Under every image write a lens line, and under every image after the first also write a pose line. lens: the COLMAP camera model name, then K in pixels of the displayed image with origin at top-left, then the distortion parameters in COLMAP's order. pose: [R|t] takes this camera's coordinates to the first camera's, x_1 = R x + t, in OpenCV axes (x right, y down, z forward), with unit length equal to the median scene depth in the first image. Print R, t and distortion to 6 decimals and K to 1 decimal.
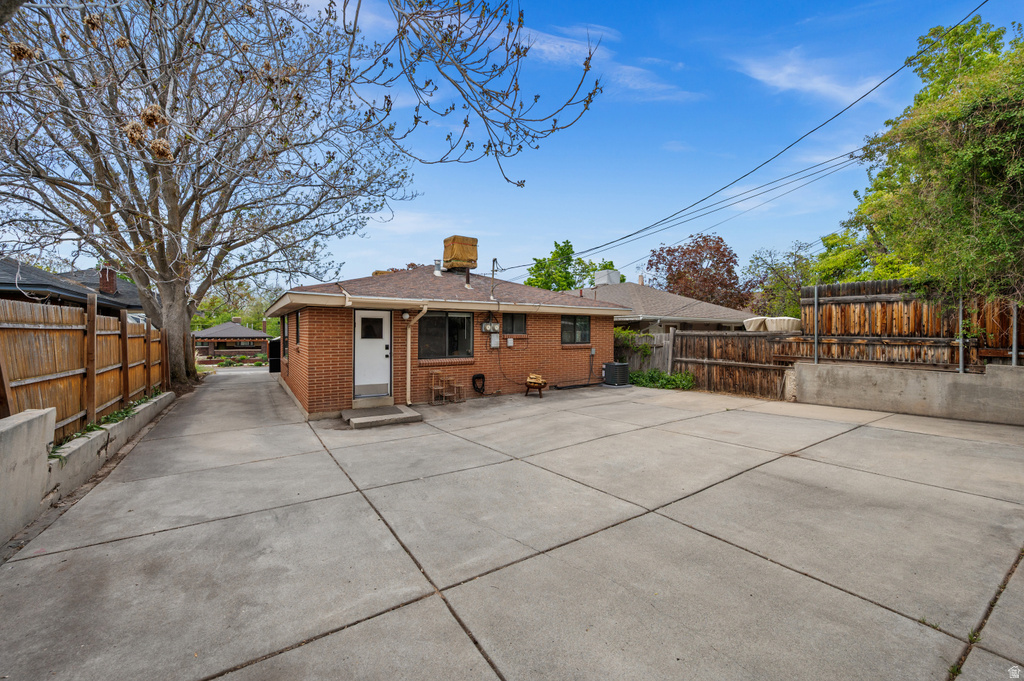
lens RADIAL K [[412.3, 0, 521.3], [0, 412.3, 336.6], [0, 0, 1]] dist [0.002743, -0.000044]
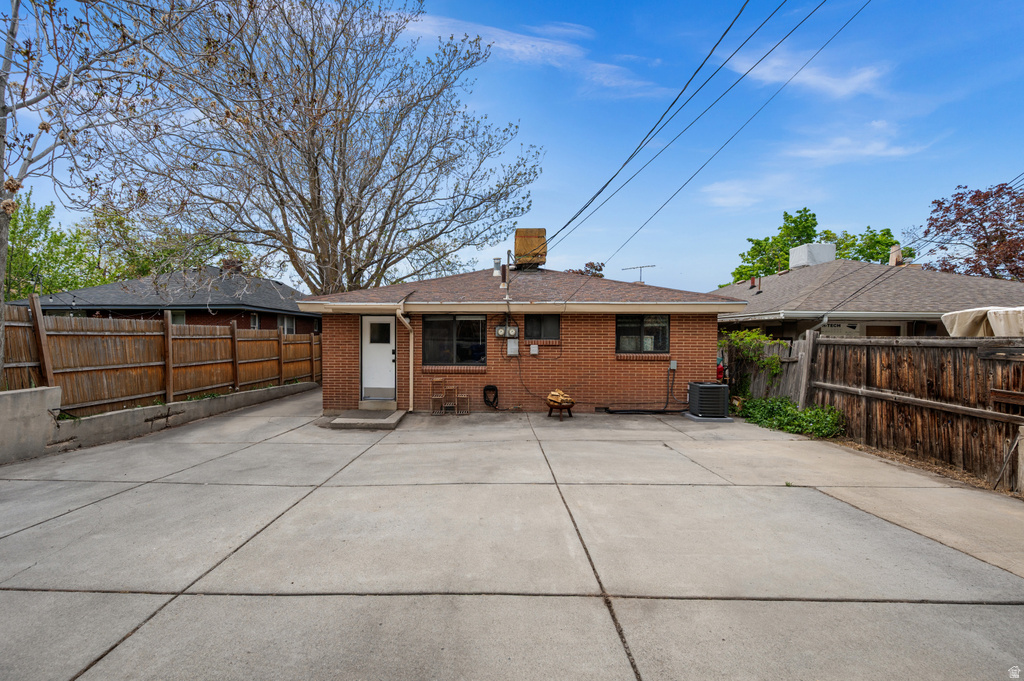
lens RADIAL K [[426.9, 0, 480.1], [0, 426.9, 343.1], [0, 0, 1]] dist [-0.000360, 0.000008]
pose [[0.799273, 0.012043, -0.600848, 0.492273], [-0.007483, 0.999921, 0.010088, -0.008485], [0.600922, -0.003567, 0.799300, 0.306141]]
